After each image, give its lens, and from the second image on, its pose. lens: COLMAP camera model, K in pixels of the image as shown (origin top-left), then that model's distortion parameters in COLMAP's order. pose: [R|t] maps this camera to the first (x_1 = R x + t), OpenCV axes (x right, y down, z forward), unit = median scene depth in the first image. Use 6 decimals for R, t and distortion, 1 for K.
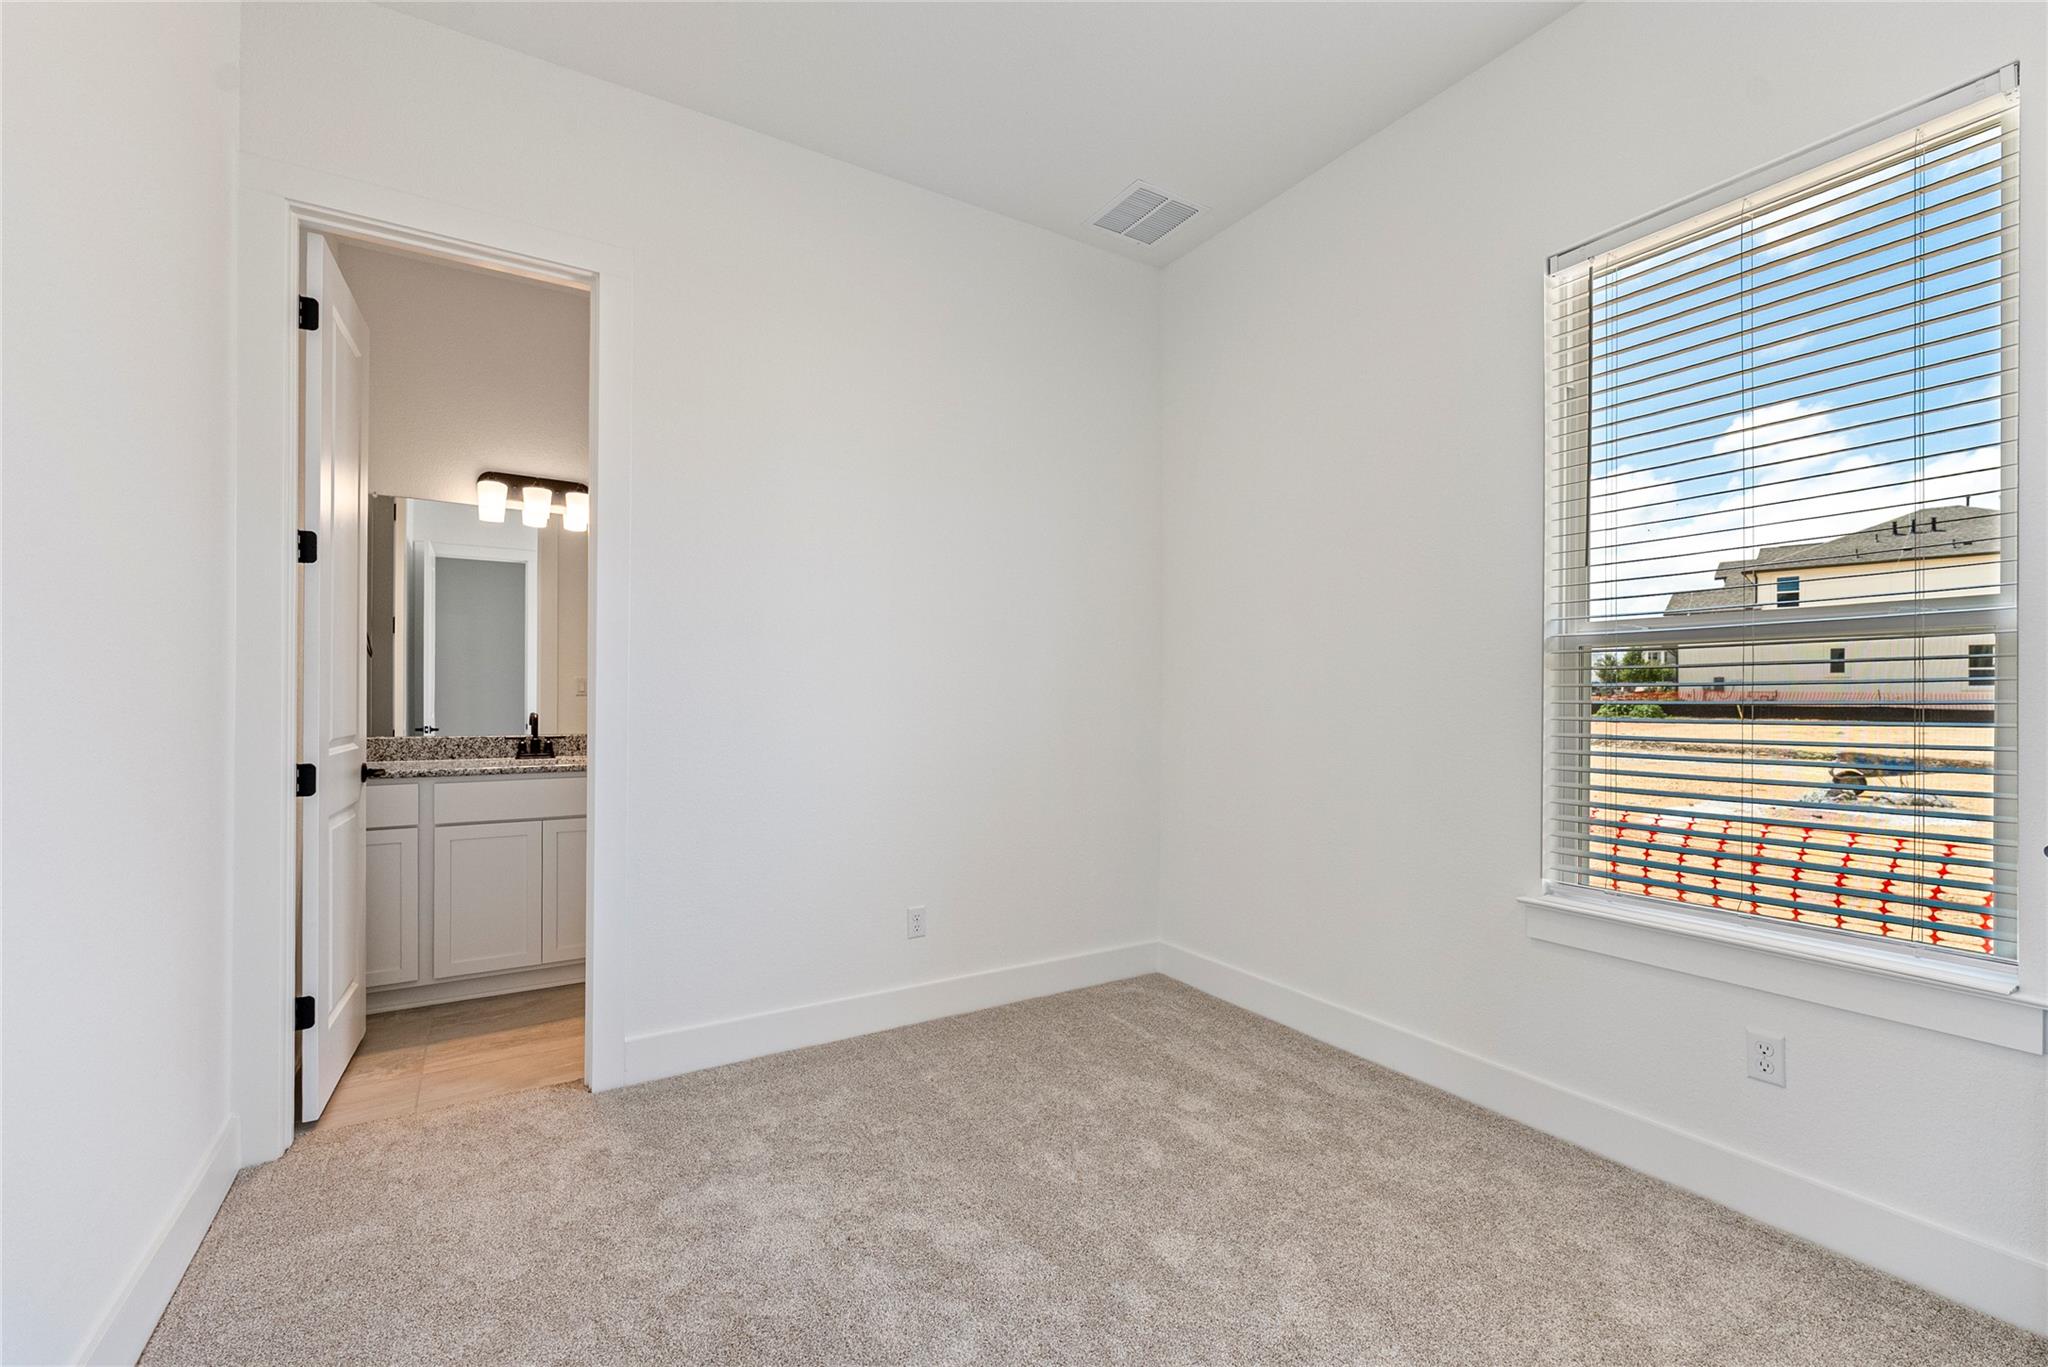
lens RADIAL K [[865.6, 0, 1023.5], [0, 865.6, 691.5], [0, 0, 1]] dist [-0.004447, -0.000515]
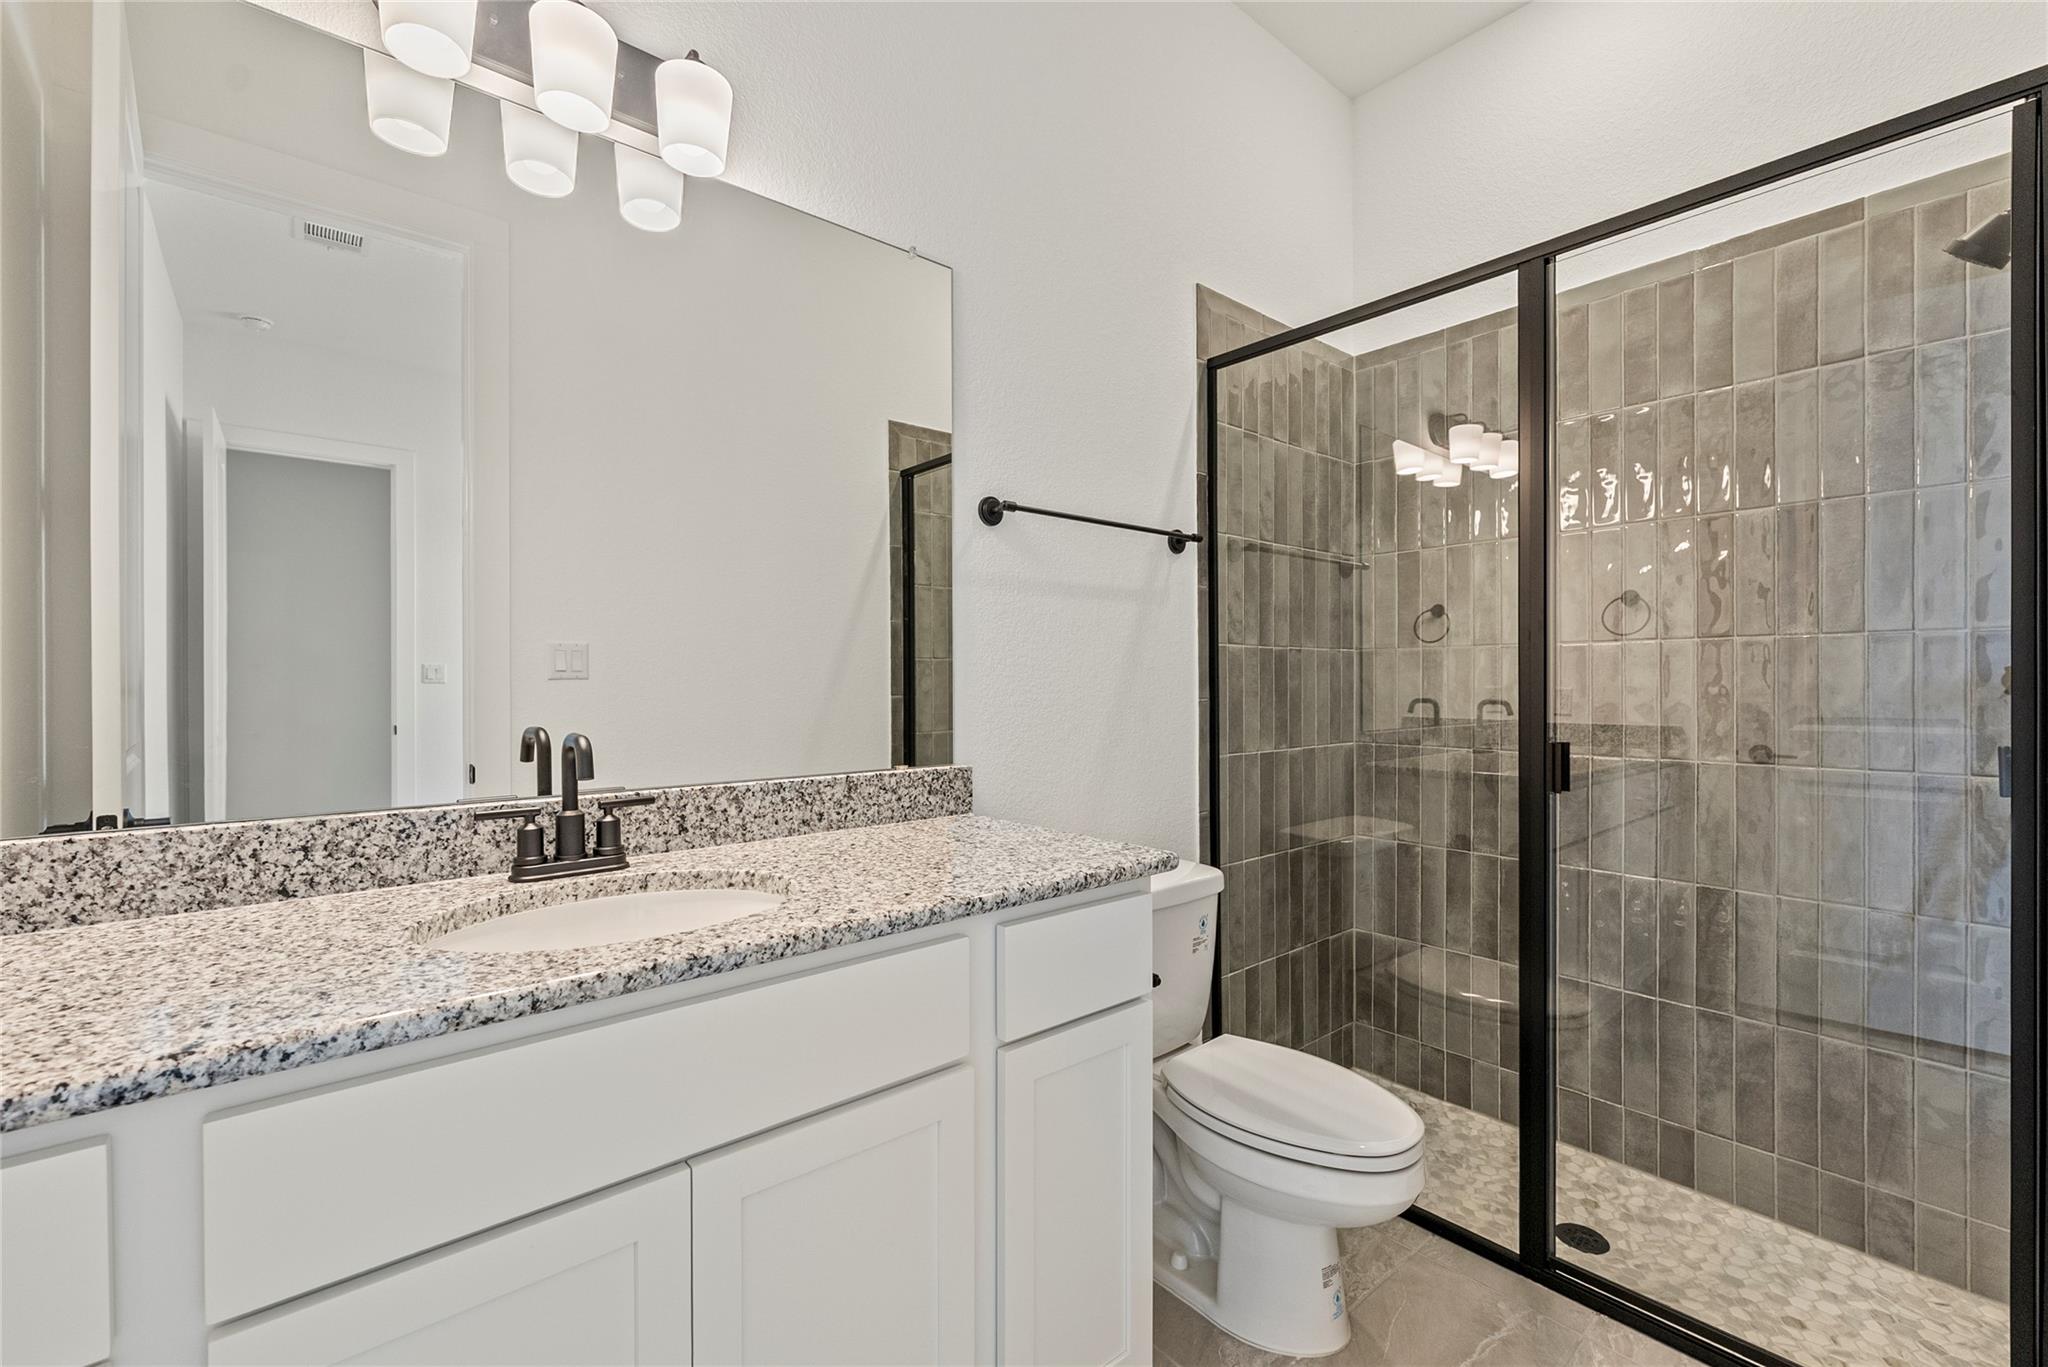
lens RADIAL K [[865.6, 0, 1025.5], [0, 865.6, 684.8], [0, 0, 1]] dist [-0.004447, -0.000515]
pose [[0.989375, -0.002905, 0.145356, -0.447480], [0.001651, 0.999960, 0.008744, 0.004959], [-0.145376, -0.008411, 0.989341, 0.664224]]
